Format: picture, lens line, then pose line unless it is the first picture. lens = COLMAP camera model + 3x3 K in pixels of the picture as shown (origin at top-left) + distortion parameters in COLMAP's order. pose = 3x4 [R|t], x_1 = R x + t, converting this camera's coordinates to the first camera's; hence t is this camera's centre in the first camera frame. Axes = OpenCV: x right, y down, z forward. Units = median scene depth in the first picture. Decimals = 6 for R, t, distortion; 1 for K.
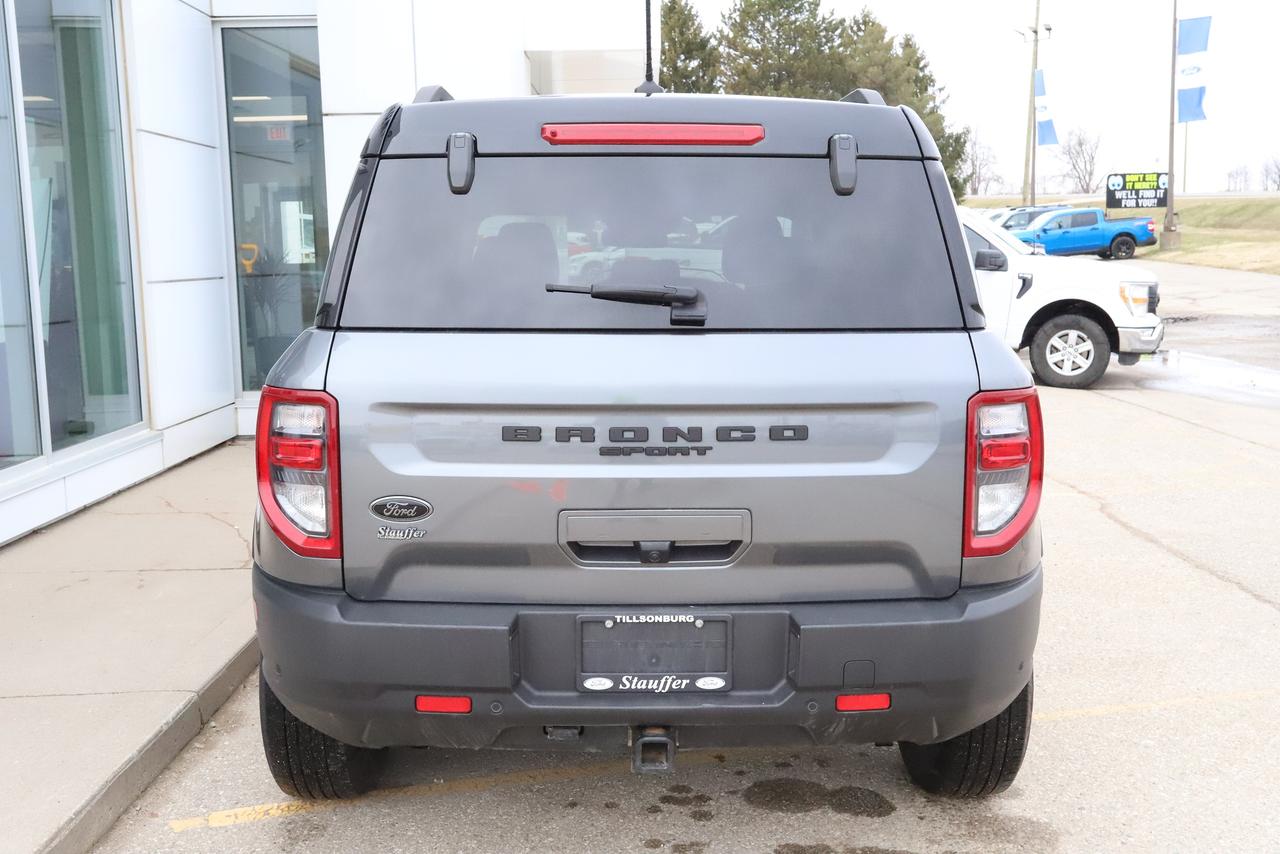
lens RADIAL K [[1387.0, 0, 640.3], [0, 1387.0, 430.5], [0, 0, 1]] dist [0.048692, 0.000000]
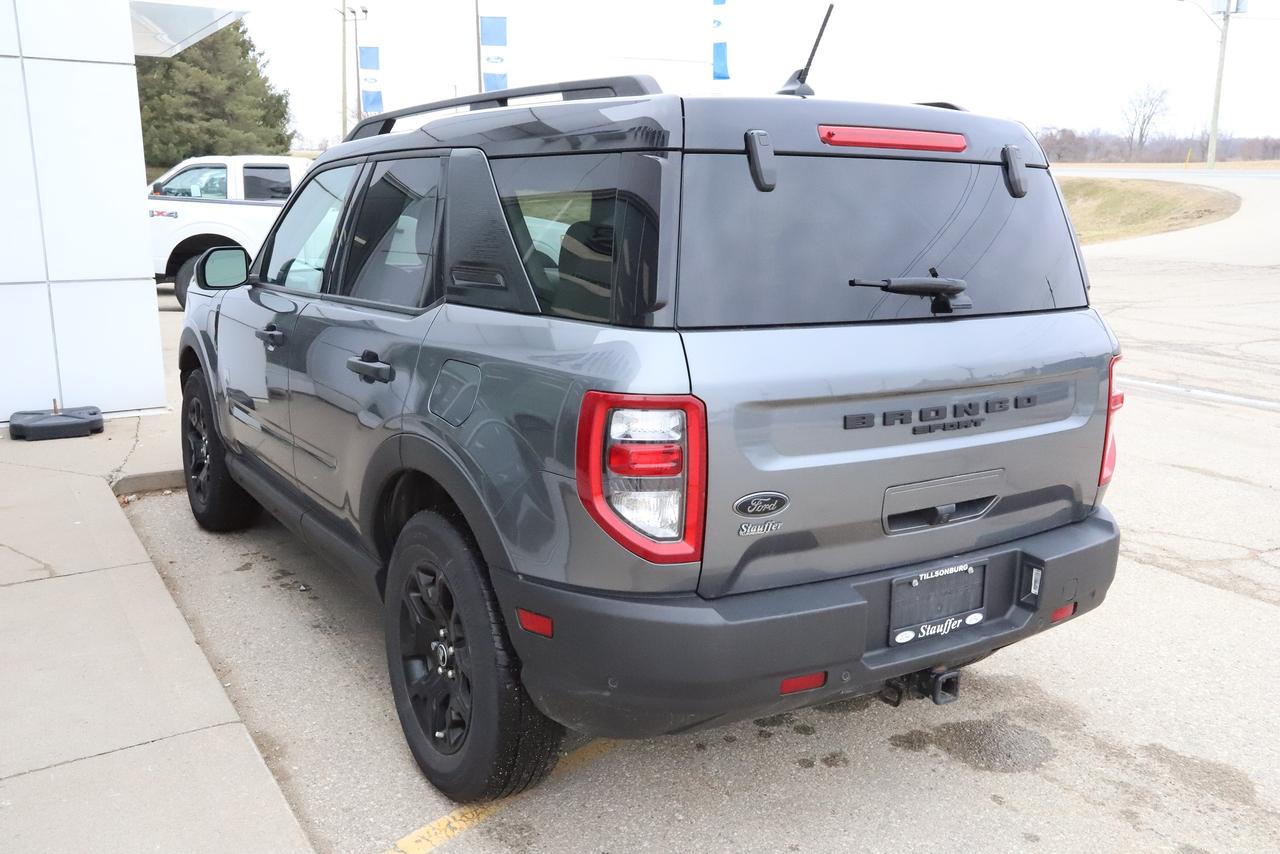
lens RADIAL K [[1165.3, 0, 640.5], [0, 1165.3, 428.4], [0, 0, 1]] dist [0.011853, 0.000000]
pose [[0.842325, -0.089944, 0.531411, -0.695022], [0.053613, 0.995069, 0.083441, -0.074951], [-0.536296, -0.041794, 0.842995, 0.328519]]
